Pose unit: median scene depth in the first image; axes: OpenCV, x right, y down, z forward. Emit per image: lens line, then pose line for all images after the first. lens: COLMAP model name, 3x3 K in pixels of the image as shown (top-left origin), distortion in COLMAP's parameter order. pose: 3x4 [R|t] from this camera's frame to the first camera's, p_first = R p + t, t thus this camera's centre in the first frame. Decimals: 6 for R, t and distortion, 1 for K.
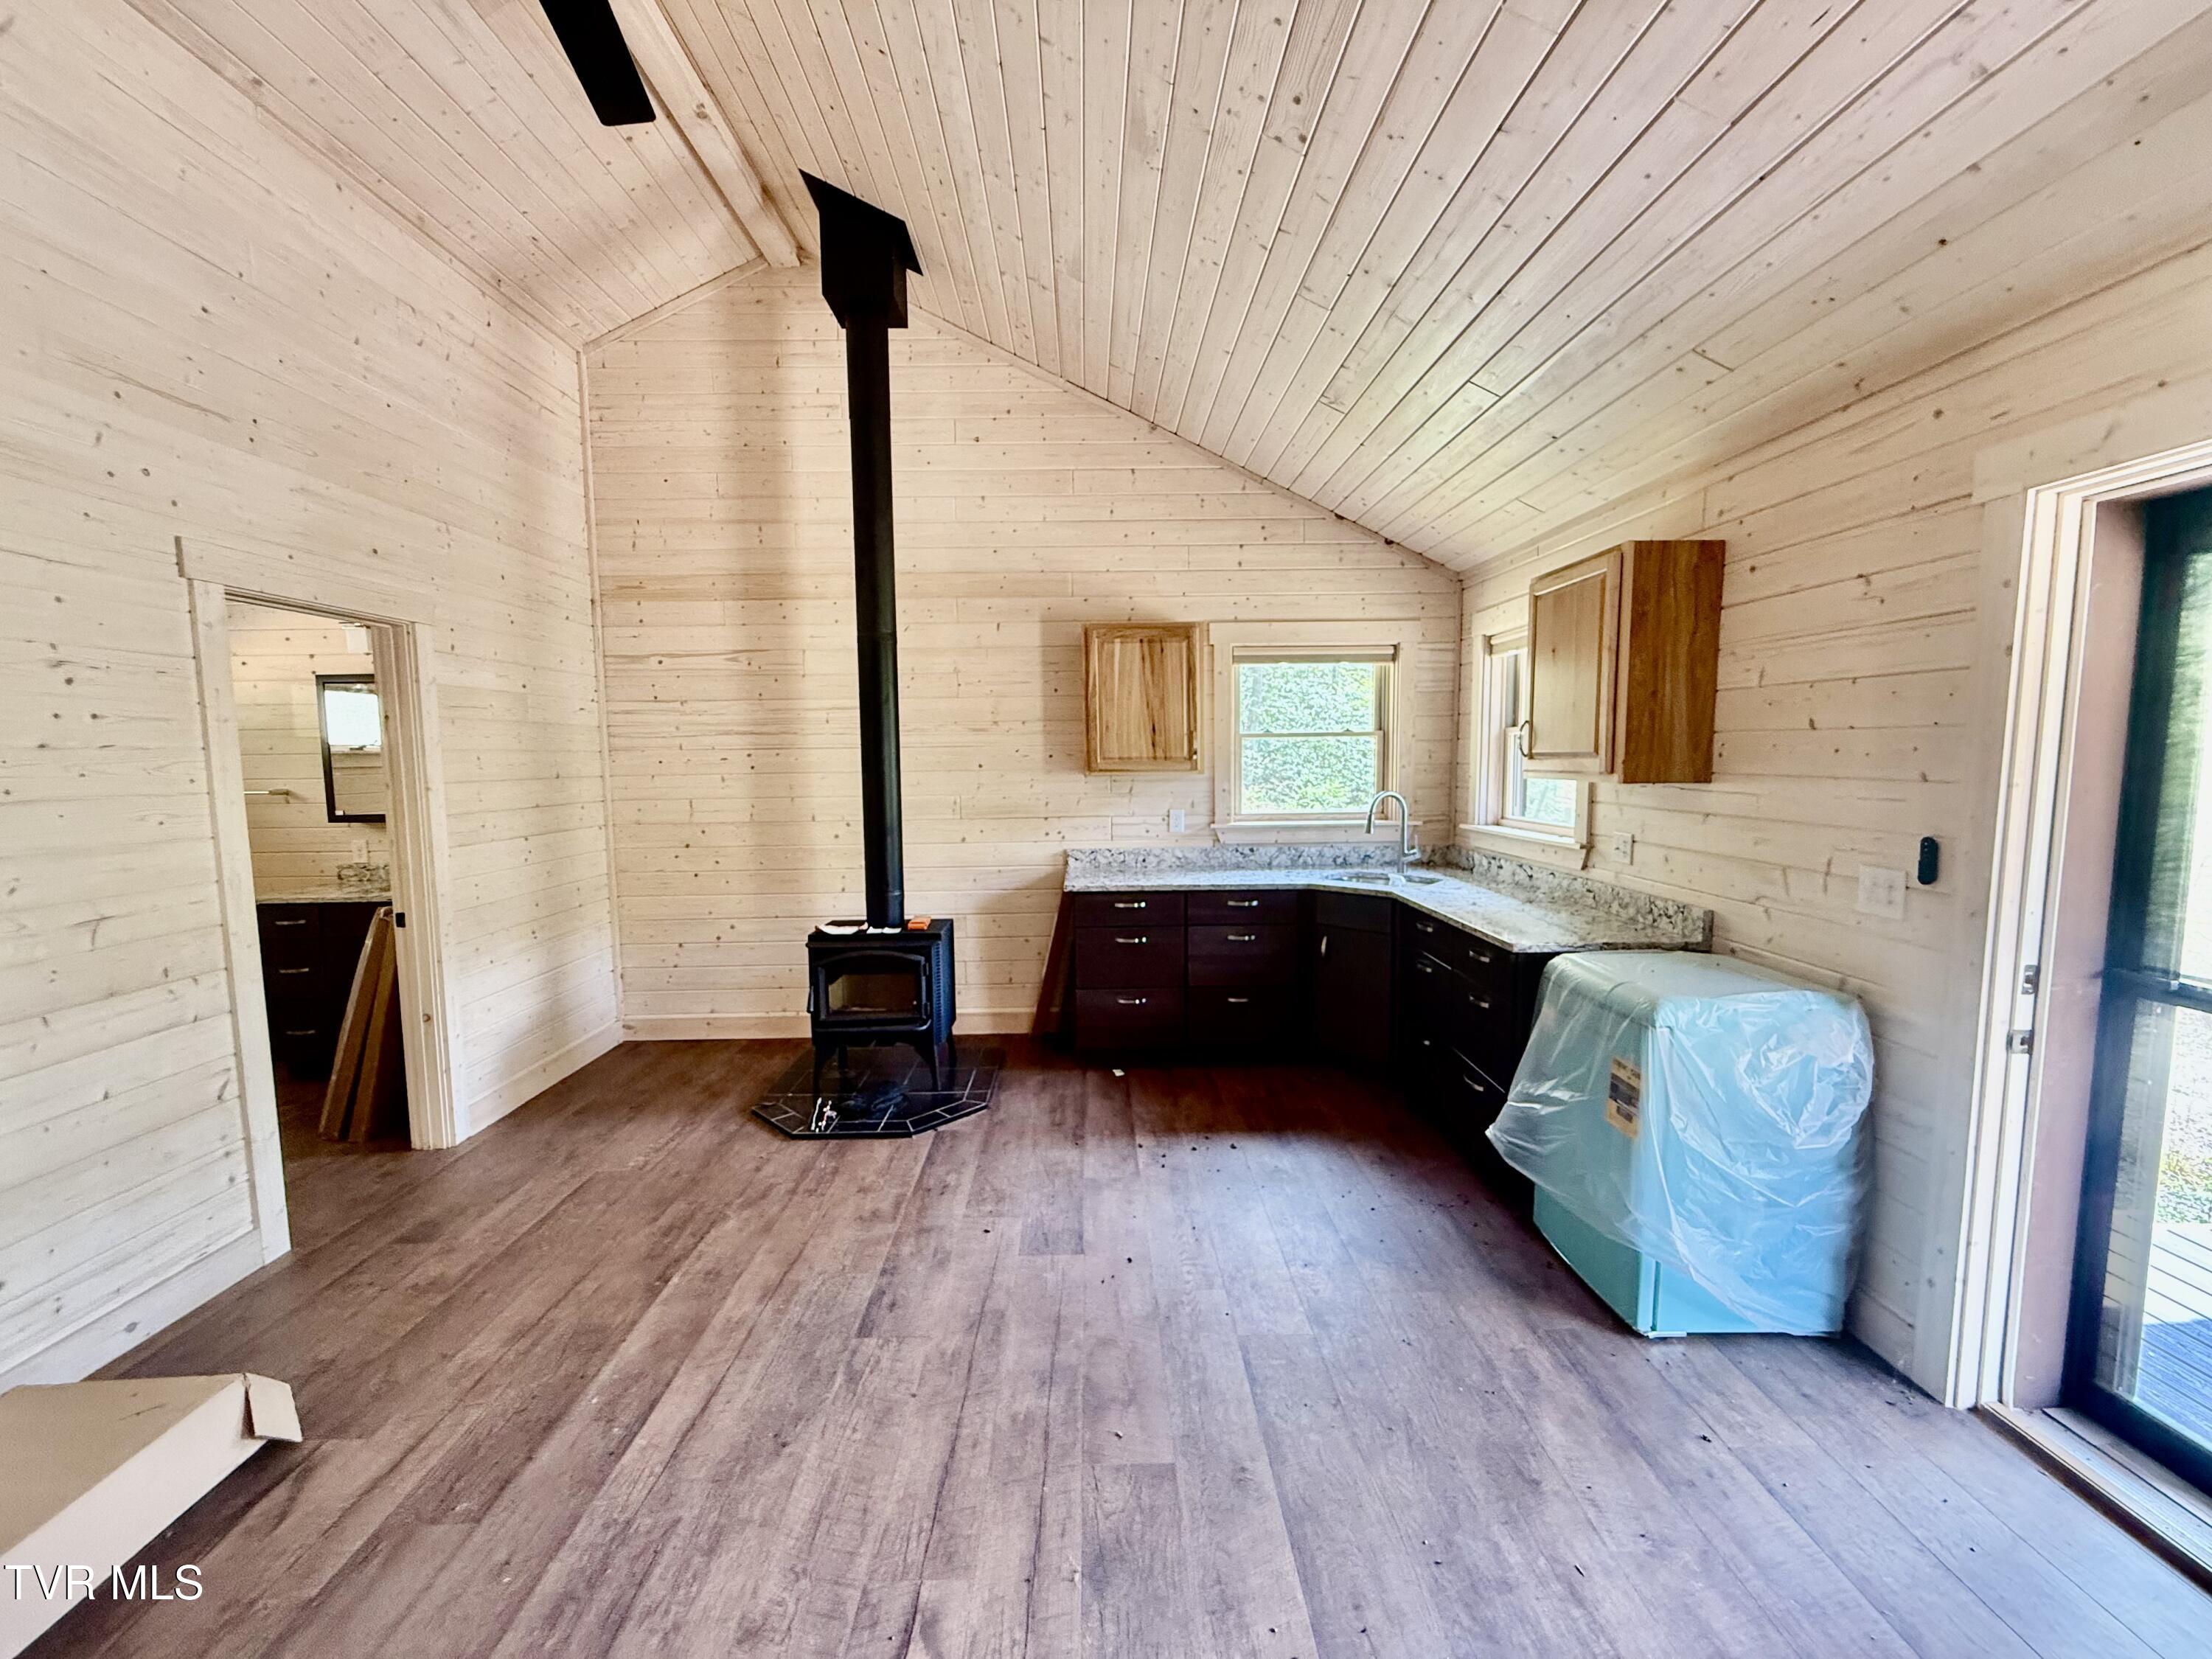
lens RADIAL K [[886.1, 0, 1102.3], [0, 886.1, 831.4], [0, 0, 1]] dist [0.003150, 0.000380]
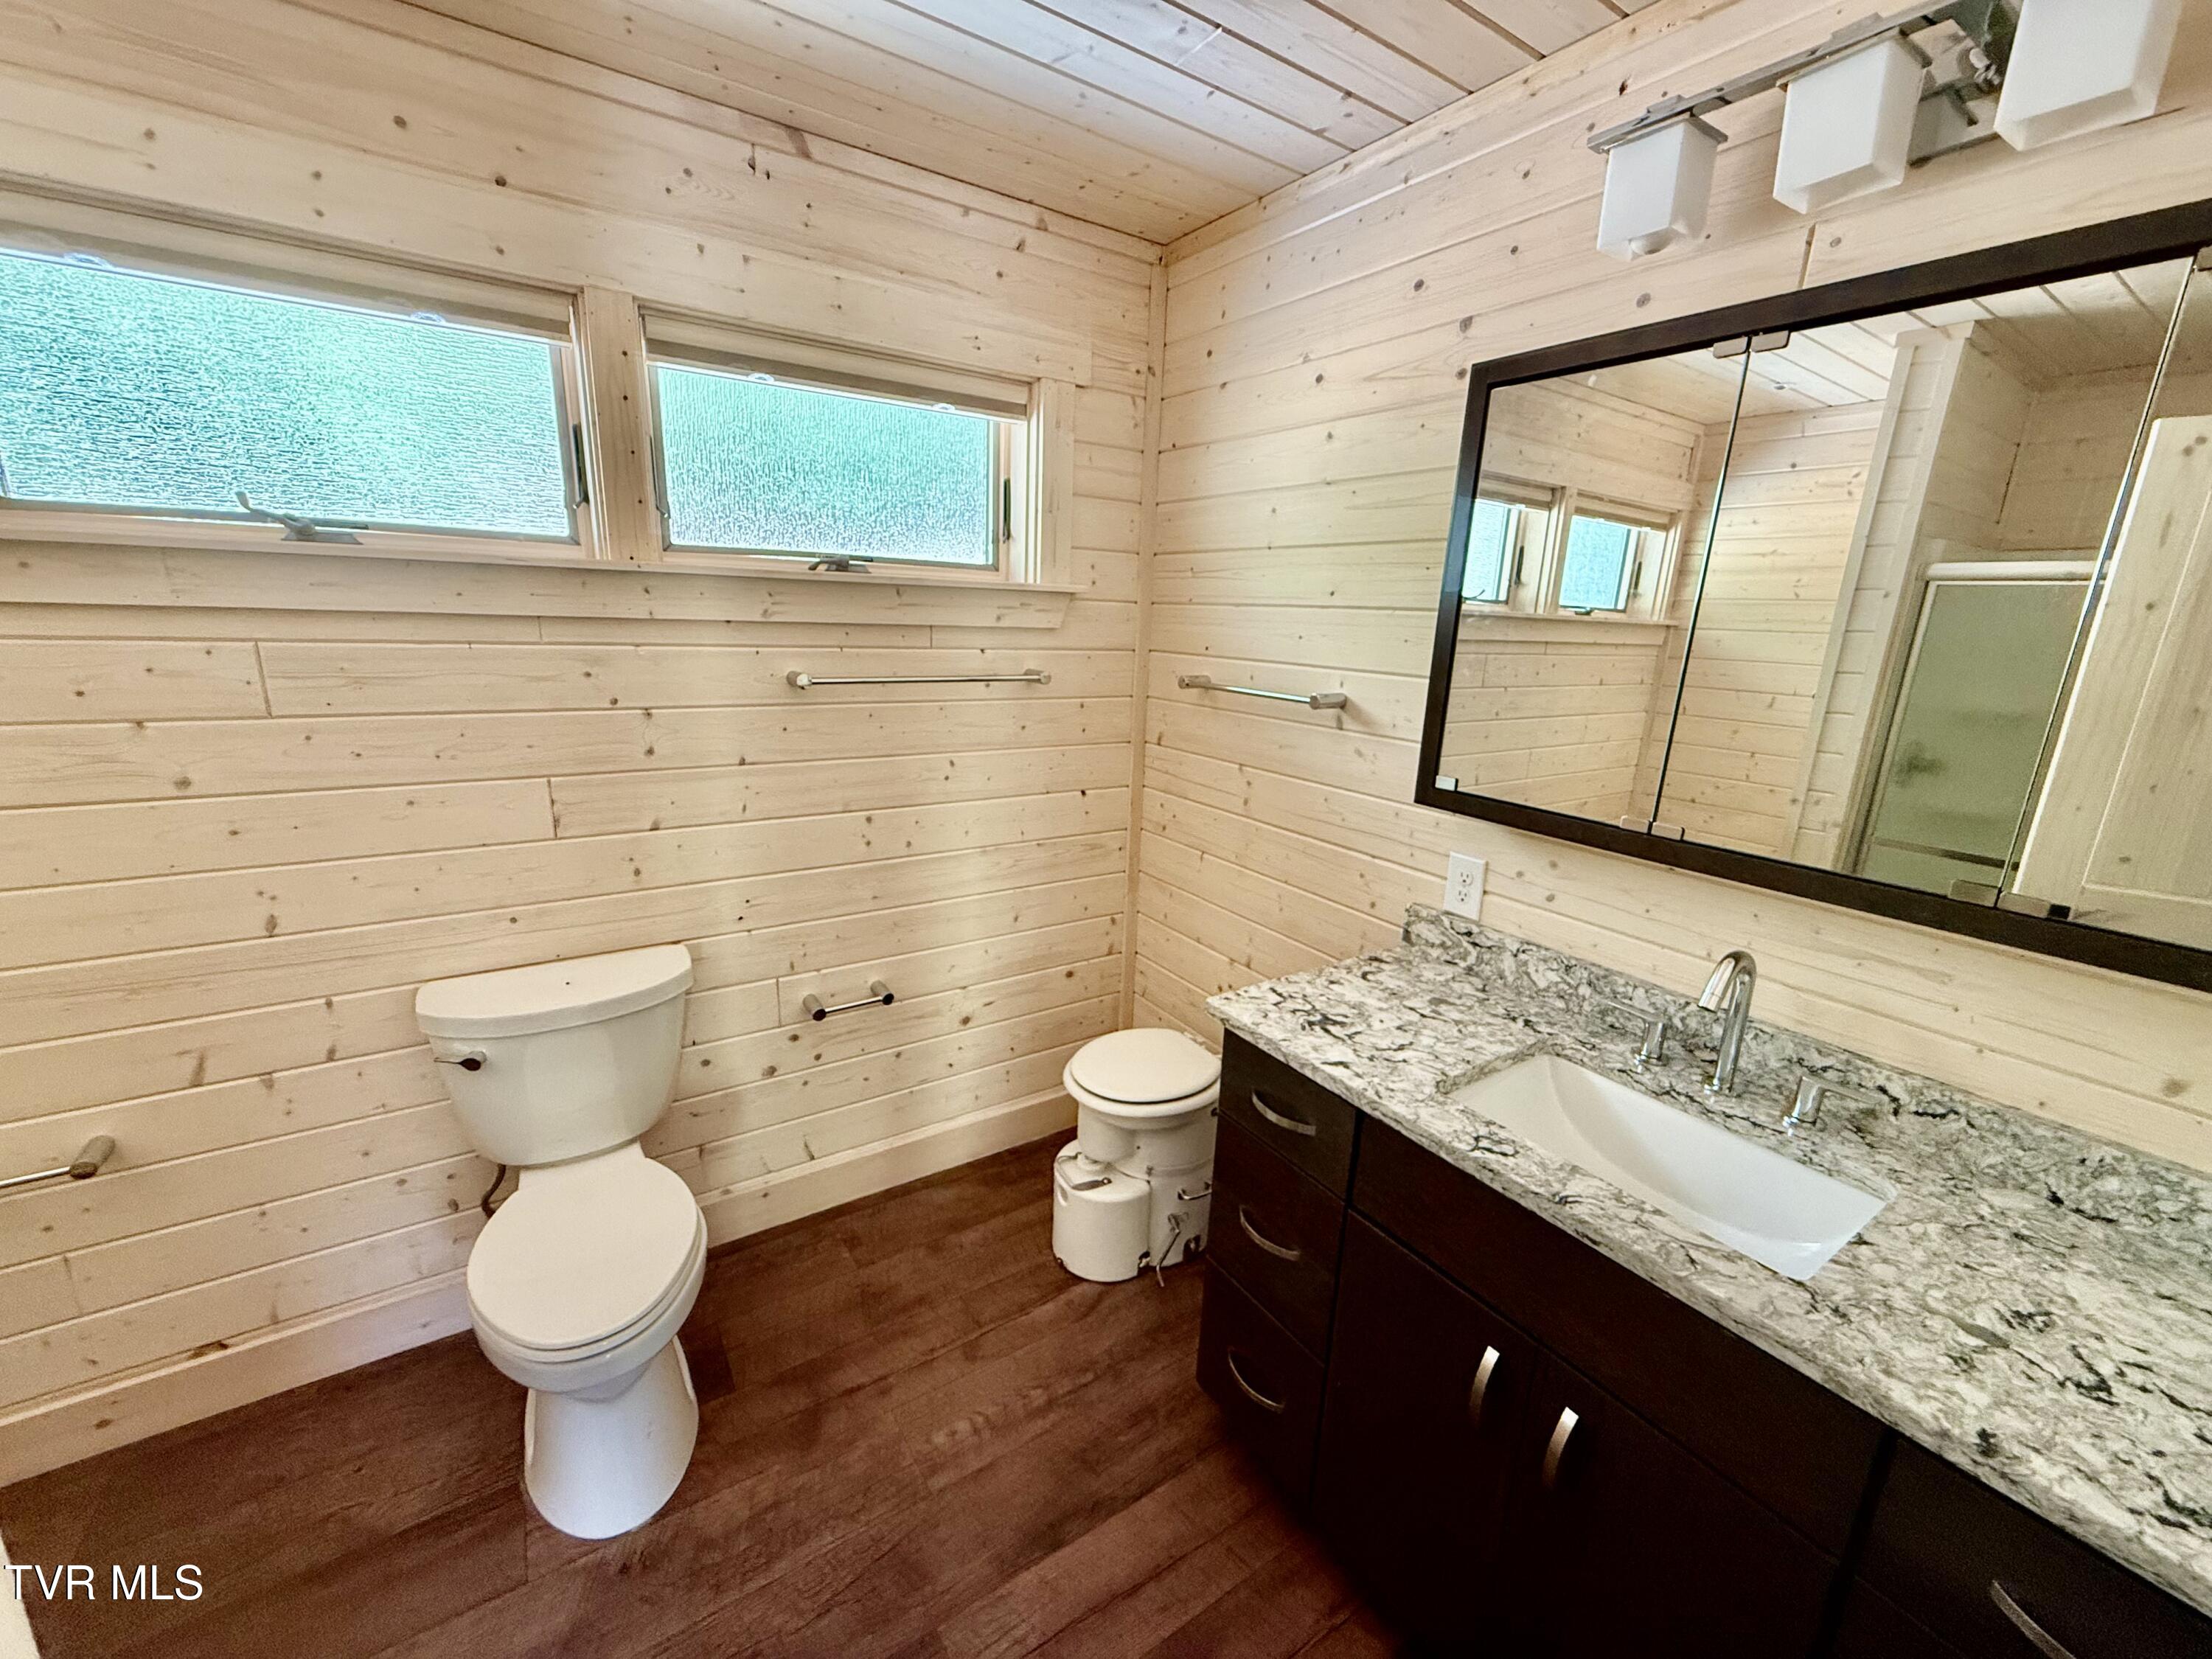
lens RADIAL K [[886.1, 0, 1102.3], [0, 886.1, 831.4], [0, 0, 1]] dist [0.003150, 0.000380]
pose [[0.533517, 0.238399, -0.811496, -0.699052], [-0.121102, 0.971100, 0.205669, -0.062908], [0.837075, -0.011454, 0.546969, 0.755994]]
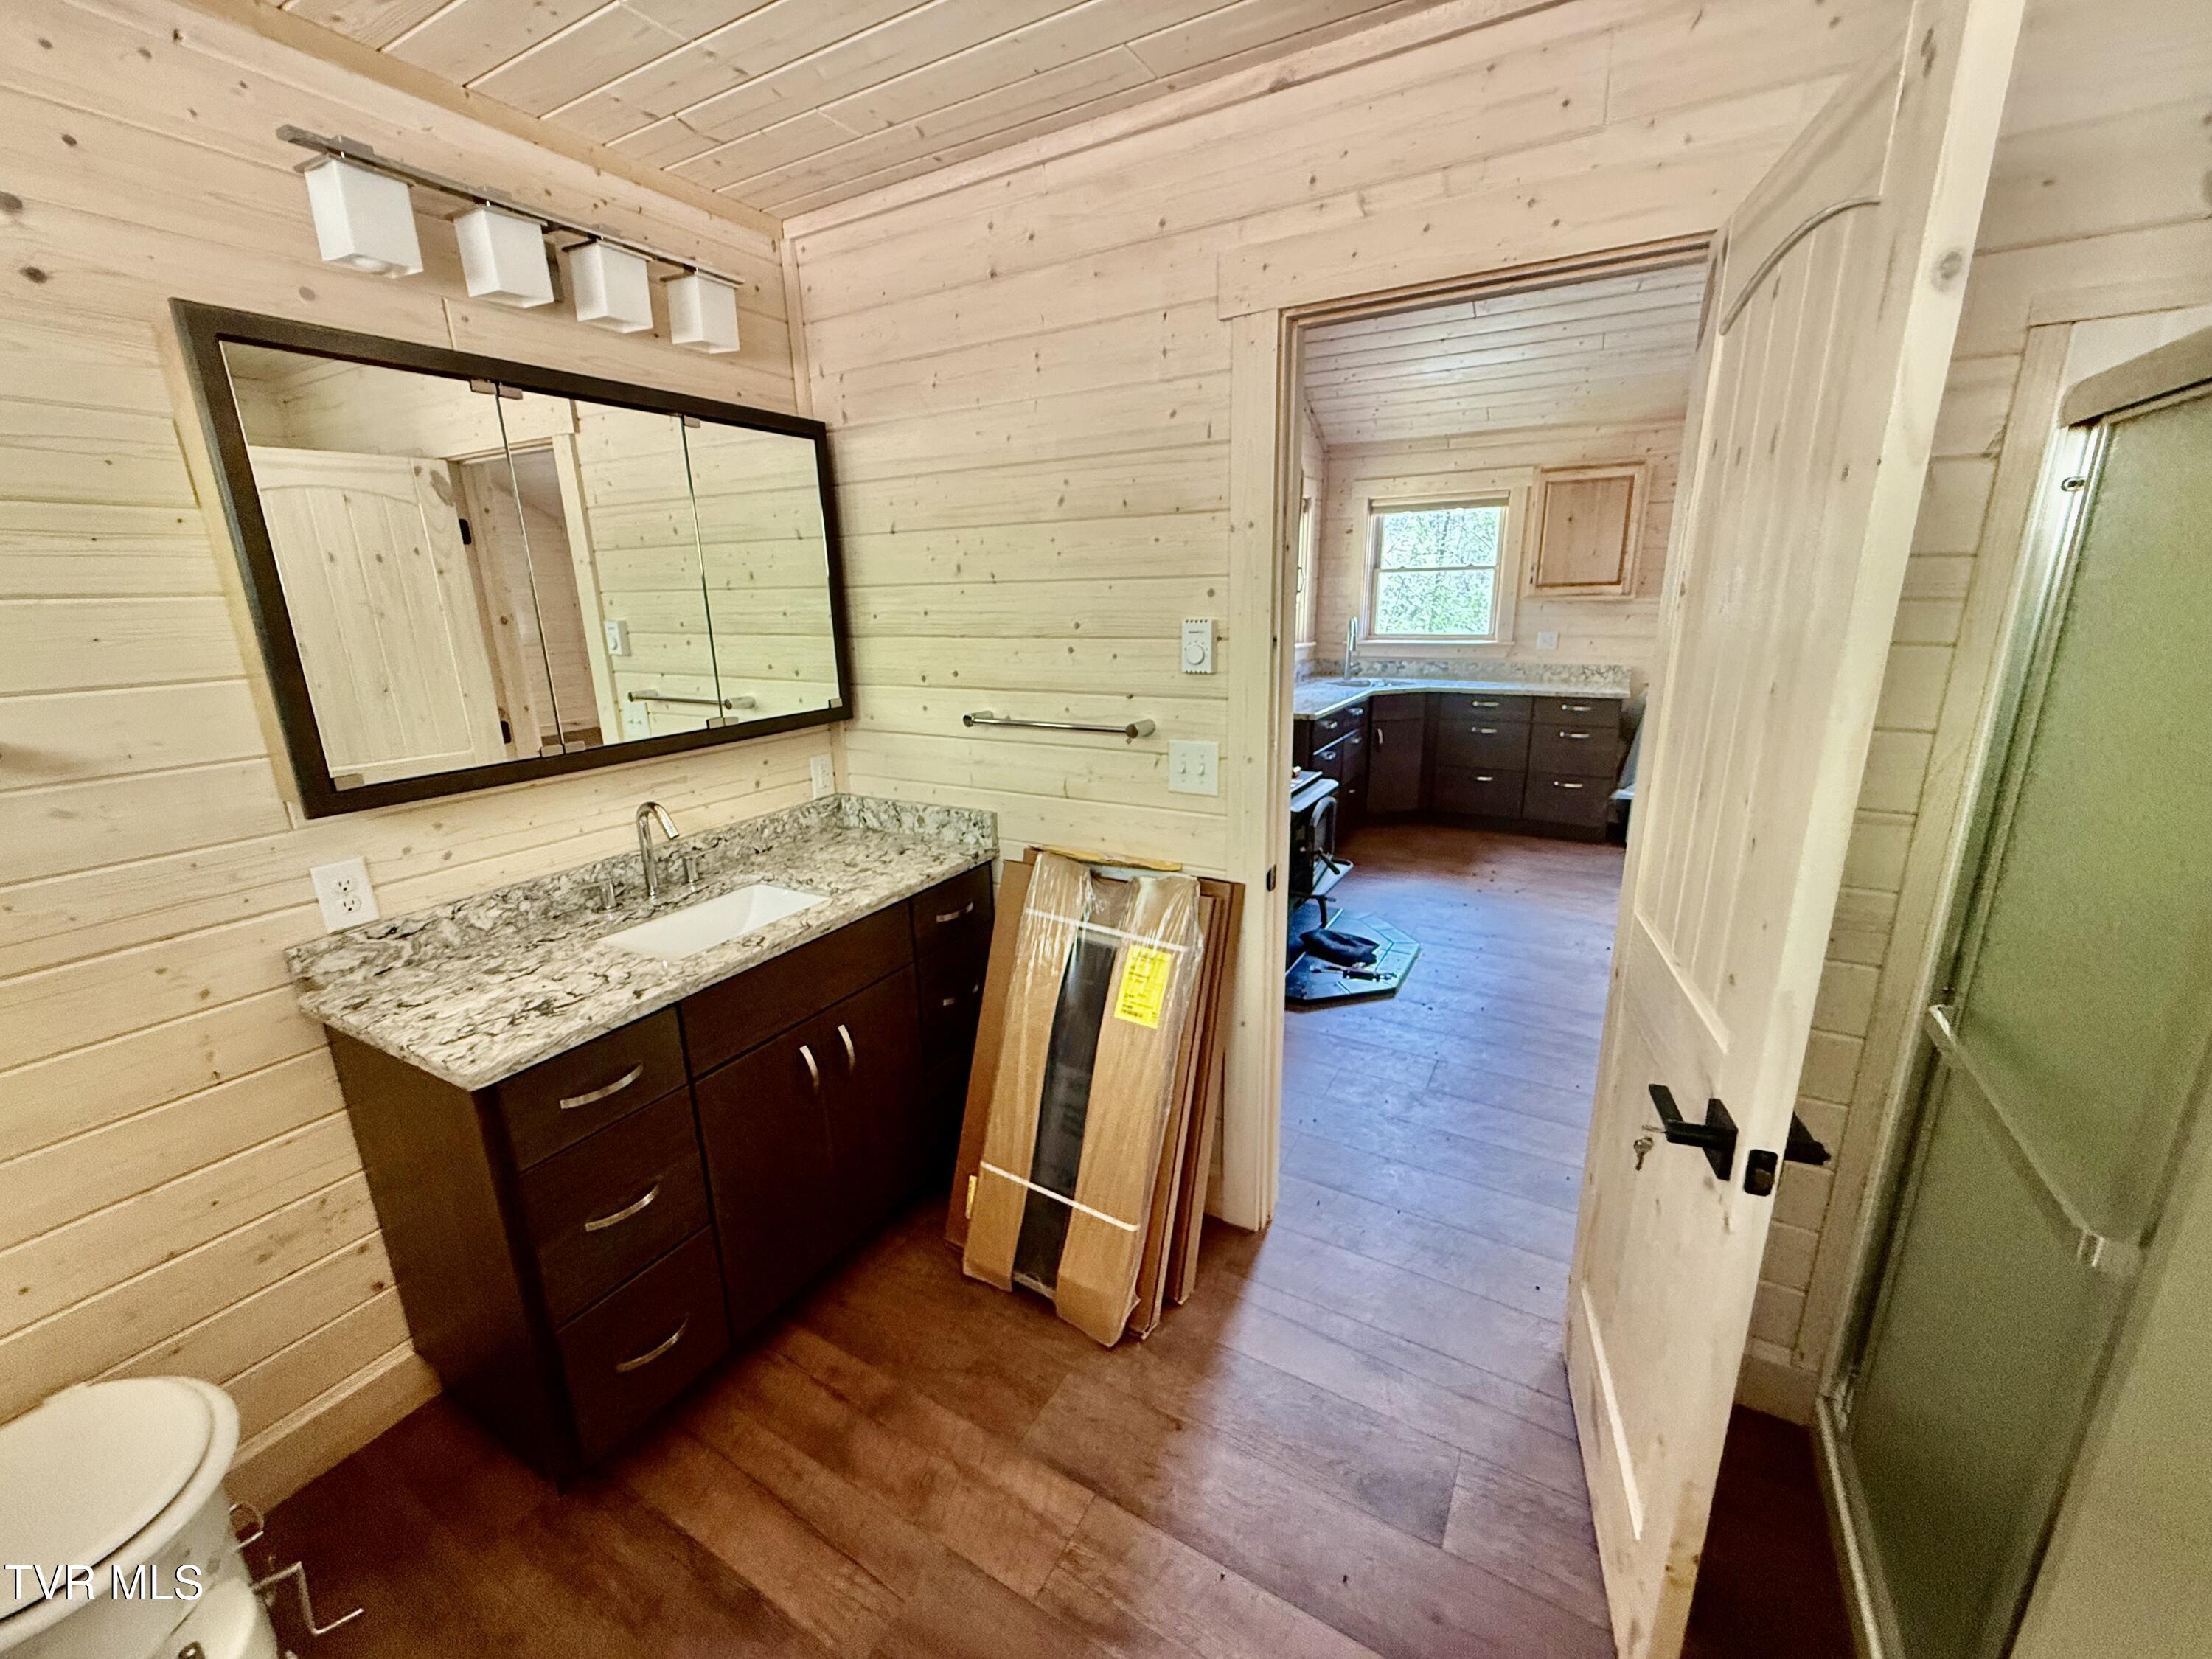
lens RADIAL K [[886.1, 0, 1102.3], [0, 886.1, 831.4], [0, 0, 1]] dist [0.003150, 0.000380]
pose [[0.520771, -0.228882, 0.822442, -1.072163], [0.091885, 0.972821, 0.212550, -0.050870], [-0.848737, -0.035119, 0.527648, 0.651349]]
